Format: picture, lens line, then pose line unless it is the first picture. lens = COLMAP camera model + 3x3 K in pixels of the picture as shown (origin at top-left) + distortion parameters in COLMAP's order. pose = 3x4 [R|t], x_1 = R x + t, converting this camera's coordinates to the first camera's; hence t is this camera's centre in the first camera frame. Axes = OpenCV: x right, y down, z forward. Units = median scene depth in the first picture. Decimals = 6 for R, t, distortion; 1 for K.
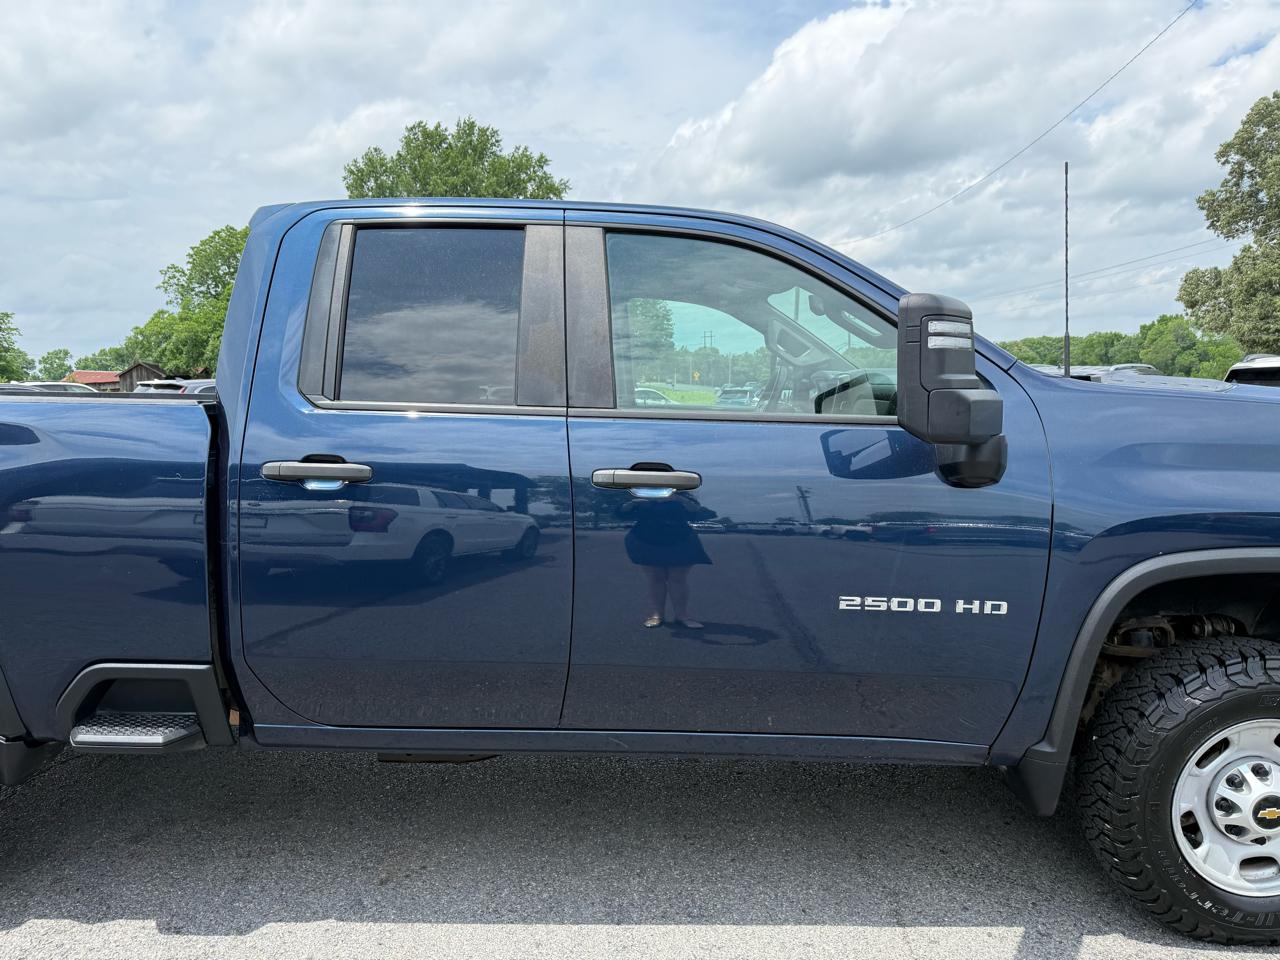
lens RADIAL K [[933.0, 0, 650.1], [0, 933.0, 476.8], [0, 0, 1]] dist [0.040529, -0.043425]
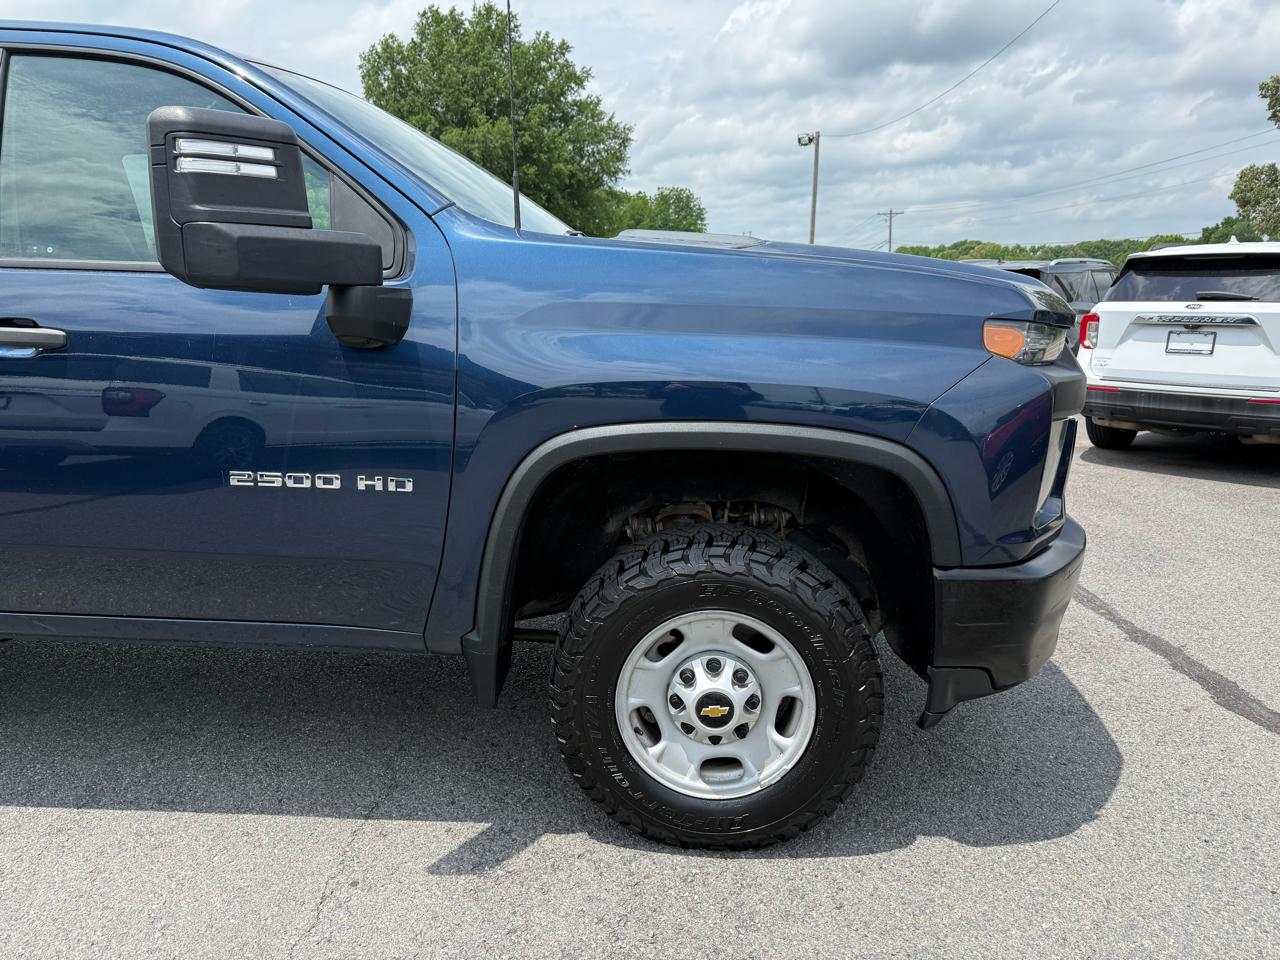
lens RADIAL K [[948.3, 0, 640.0], [0, 948.3, 480.0], [0, 0, 1]] dist [0.004627, 0.002481]
pose [[0.998821, 0.015826, -0.045883, 0.557875], [-0.011101, 0.994778, 0.101458, 0.037033], [0.047249, -0.100829, 0.993781, 0.093296]]
